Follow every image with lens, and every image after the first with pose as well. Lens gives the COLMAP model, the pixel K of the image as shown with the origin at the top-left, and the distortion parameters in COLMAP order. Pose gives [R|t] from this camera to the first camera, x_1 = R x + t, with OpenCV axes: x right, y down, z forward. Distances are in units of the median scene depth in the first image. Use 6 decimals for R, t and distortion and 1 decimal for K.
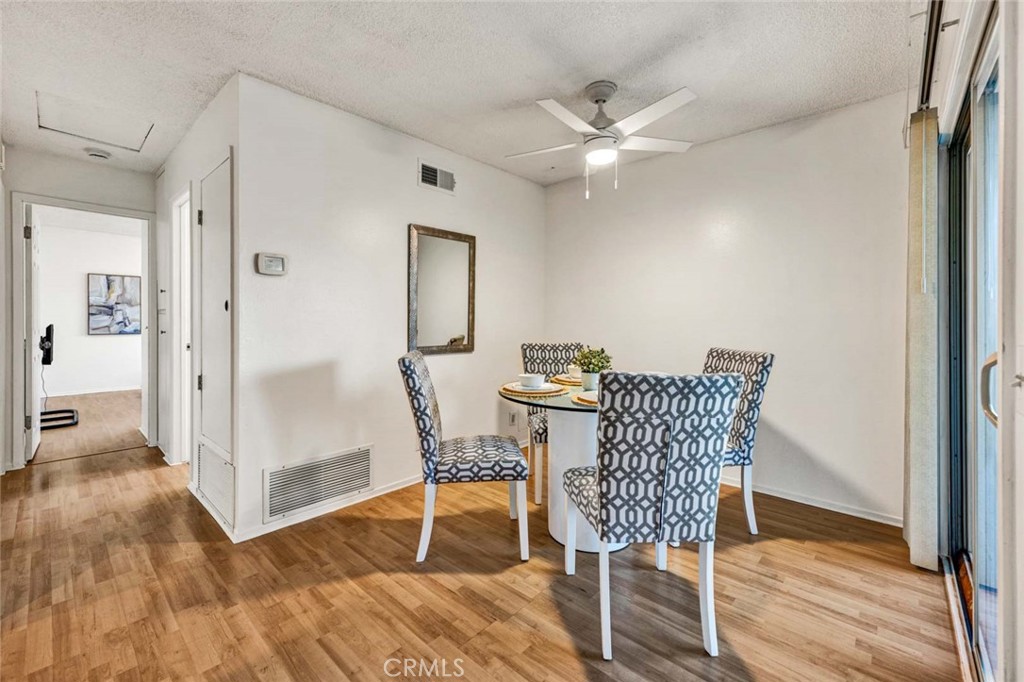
lens RADIAL K [[430.0, 0, 537.0], [0, 430.0, 305.2], [0, 0, 1]] dist [0.000920, -0.009225]
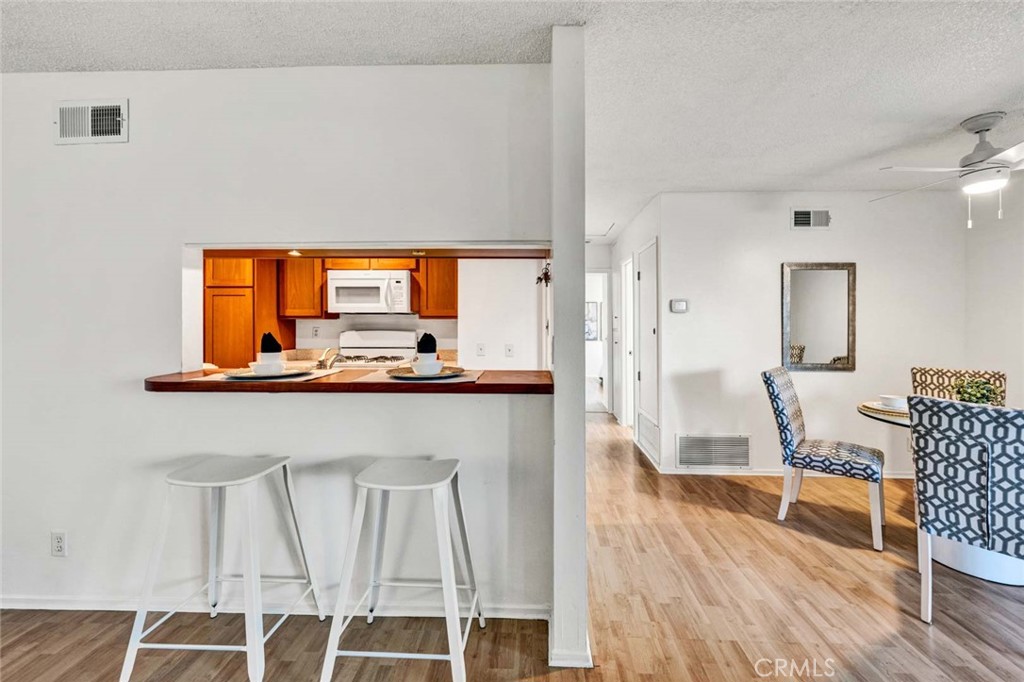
lens RADIAL K [[433.8, 0, 512.8], [0, 433.8, 335.3], [0, 0, 1]] dist [0.018634, -0.016133]
pose [[0.611111, 0.019915, -0.791295, 0.305834], [0.025020, 0.998698, 0.044457, -0.080530], [0.791150, -0.046966, 0.609817, -0.518623]]
